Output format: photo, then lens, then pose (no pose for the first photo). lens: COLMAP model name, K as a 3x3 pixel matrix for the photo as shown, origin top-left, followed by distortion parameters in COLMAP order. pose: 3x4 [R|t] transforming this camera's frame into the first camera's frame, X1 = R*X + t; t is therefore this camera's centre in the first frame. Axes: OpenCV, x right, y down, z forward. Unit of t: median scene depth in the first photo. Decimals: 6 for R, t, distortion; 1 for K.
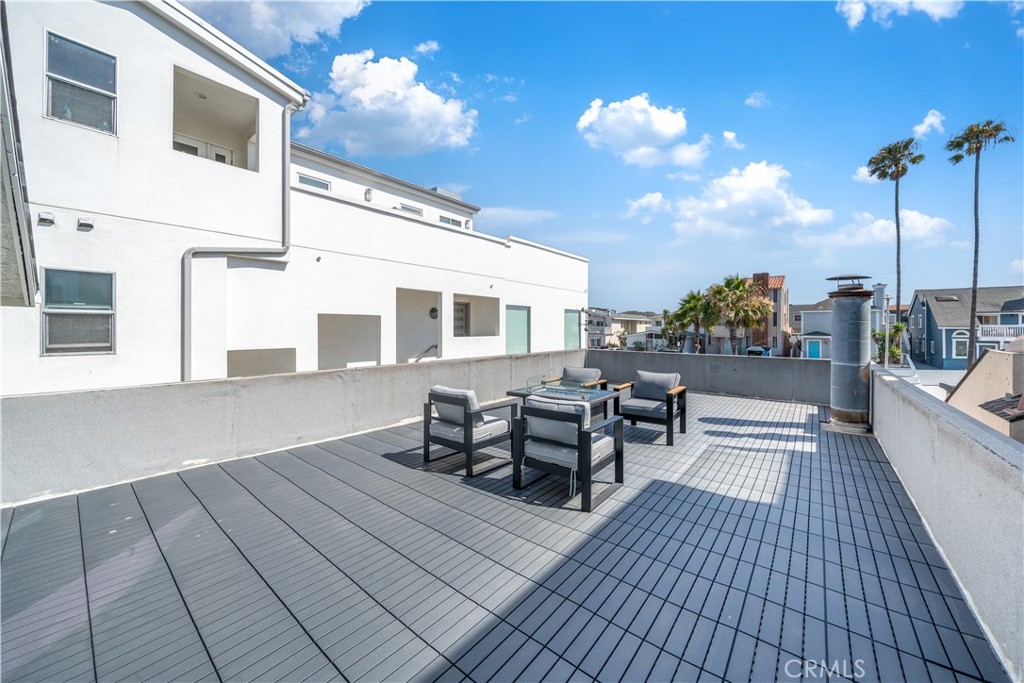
lens RADIAL K [[372.3, 0, 498.3], [0, 372.3, 327.4], [0, 0, 1]] dist [-0.010585, -0.000026]
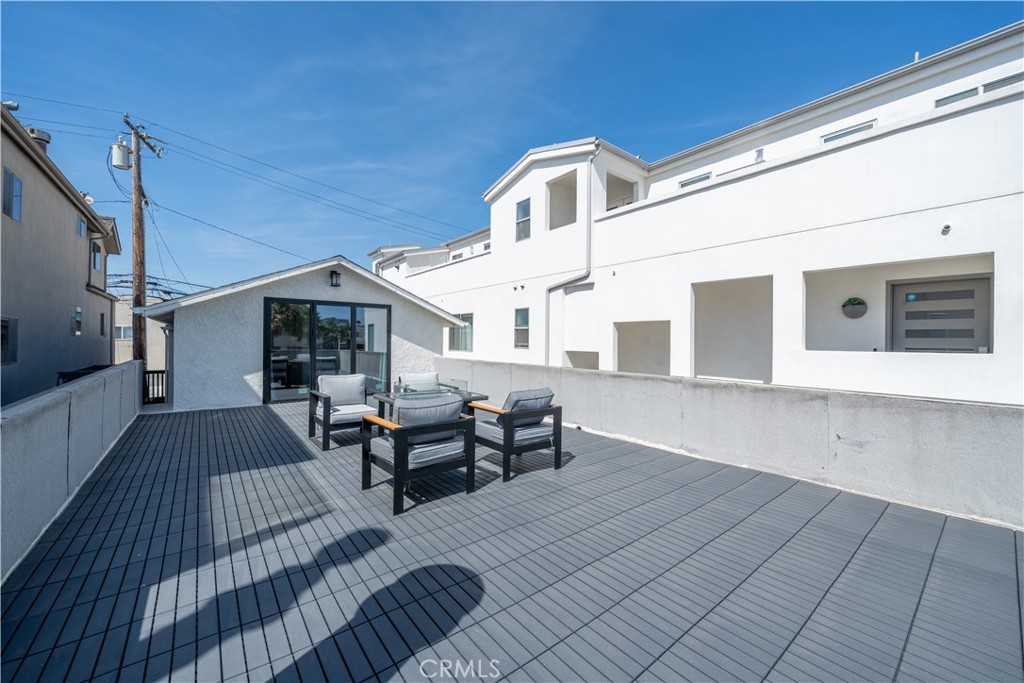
lens RADIAL K [[393.3, 0, 508.3], [0, 393.3, 347.2], [0, 0, 1]] dist [0.009453, 0.000176]
pose [[-0.198023, 0.020531, -0.979982, 0.660815], [-0.001362, 0.999774, 0.021221, 0.013020], [0.980197, 0.005537, -0.197950, 0.810686]]
